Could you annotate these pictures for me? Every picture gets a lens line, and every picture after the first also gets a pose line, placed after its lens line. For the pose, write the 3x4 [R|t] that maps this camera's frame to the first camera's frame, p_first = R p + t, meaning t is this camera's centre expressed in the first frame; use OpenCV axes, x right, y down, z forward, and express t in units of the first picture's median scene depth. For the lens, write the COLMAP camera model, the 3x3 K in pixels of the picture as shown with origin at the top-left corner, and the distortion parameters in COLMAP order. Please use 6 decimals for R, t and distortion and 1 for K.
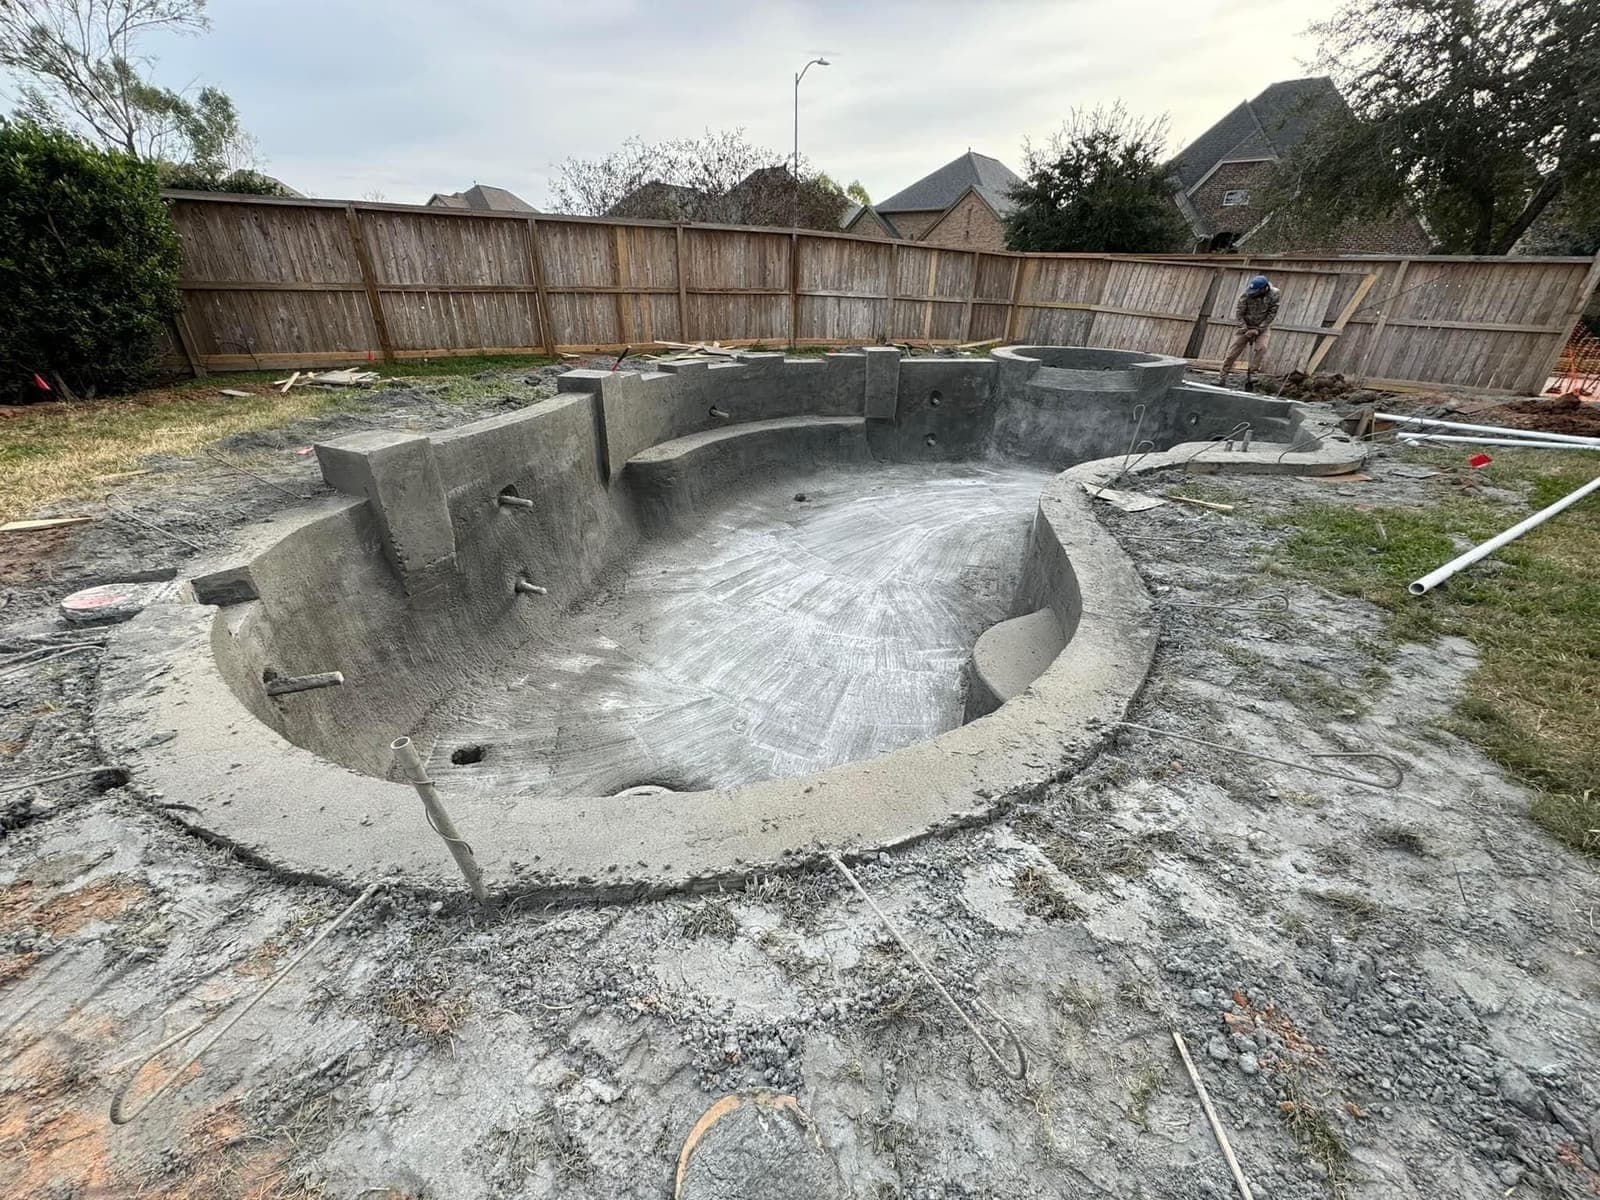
lens RADIAL K [[638.3, 0, 800.0], [0, 638.3, 600.0], [0, 0, 1]] dist [-0.000537, -0.000066]
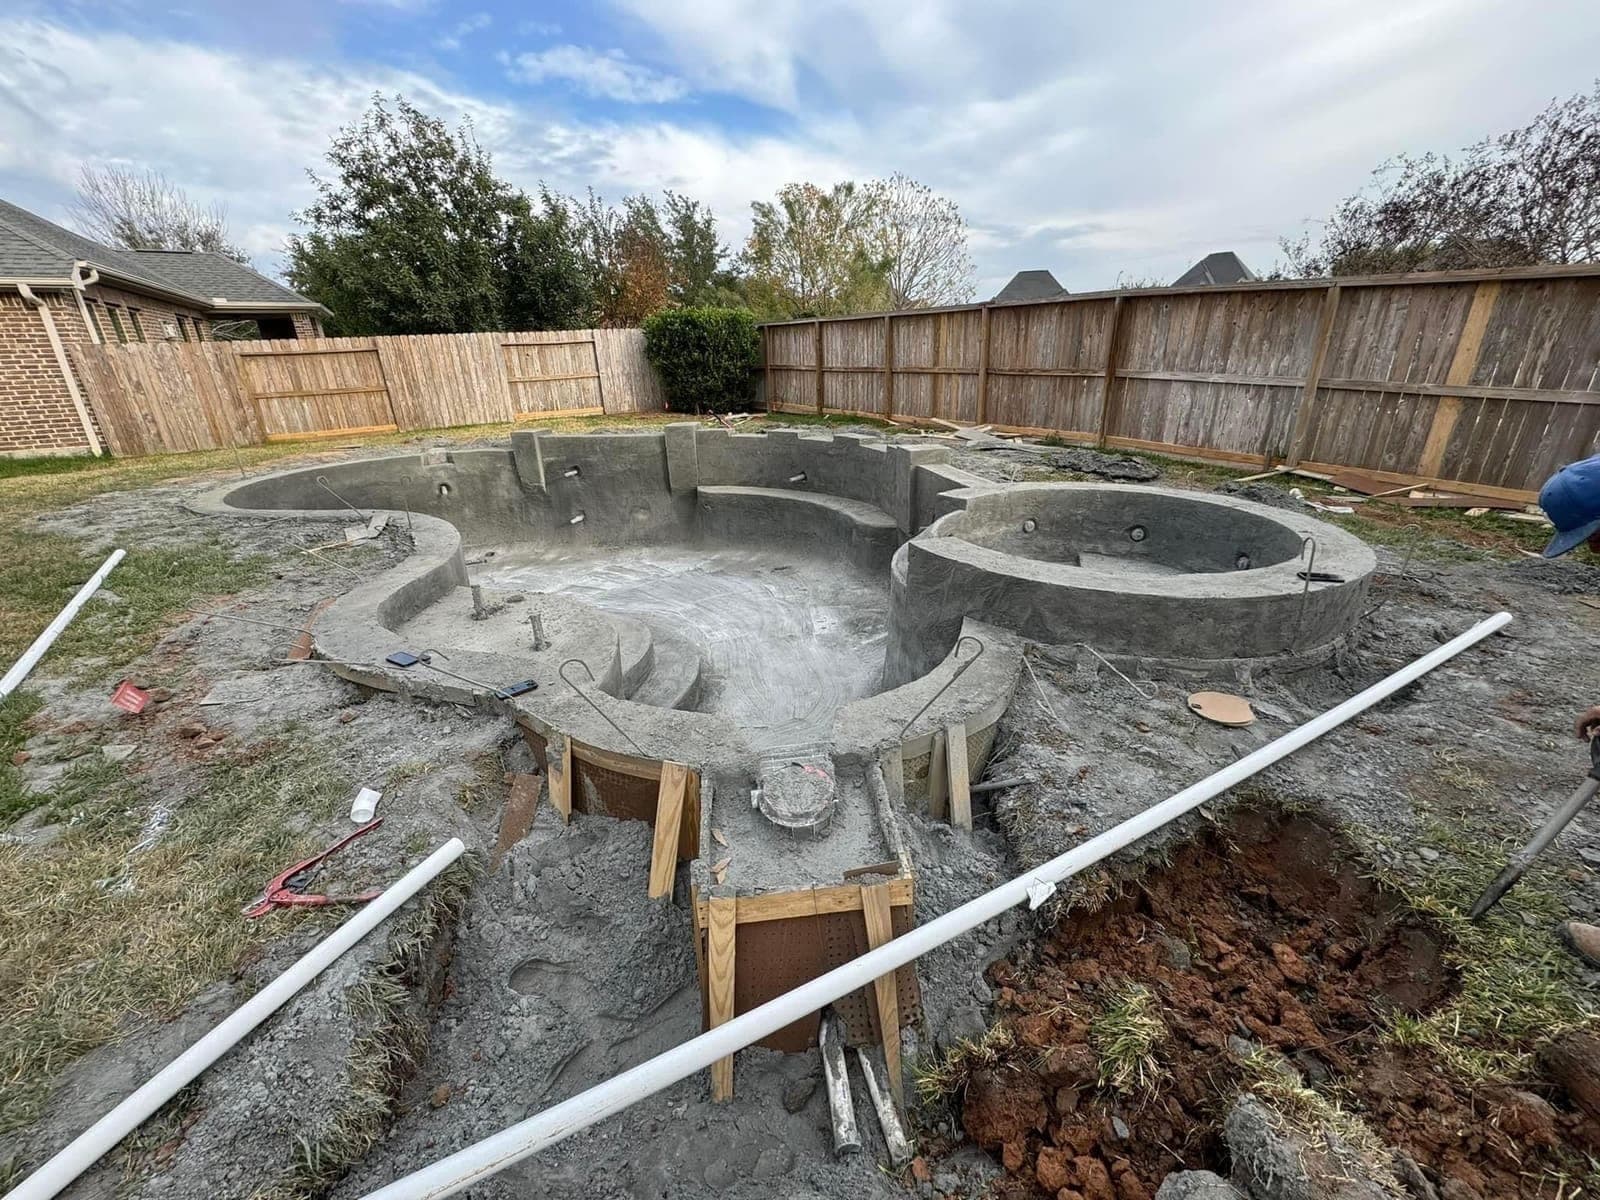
lens RADIAL K [[638.3, 0, 800.0], [0, 638.3, 600.0], [0, 0, 1]] dist [-0.000537, -0.000066]
pose [[0.054925, 0.343103, -0.937690, 0.854343], [-0.432652, 0.854546, 0.287338, -0.370778], [0.899886, 0.389912, 0.195380, 0.746366]]
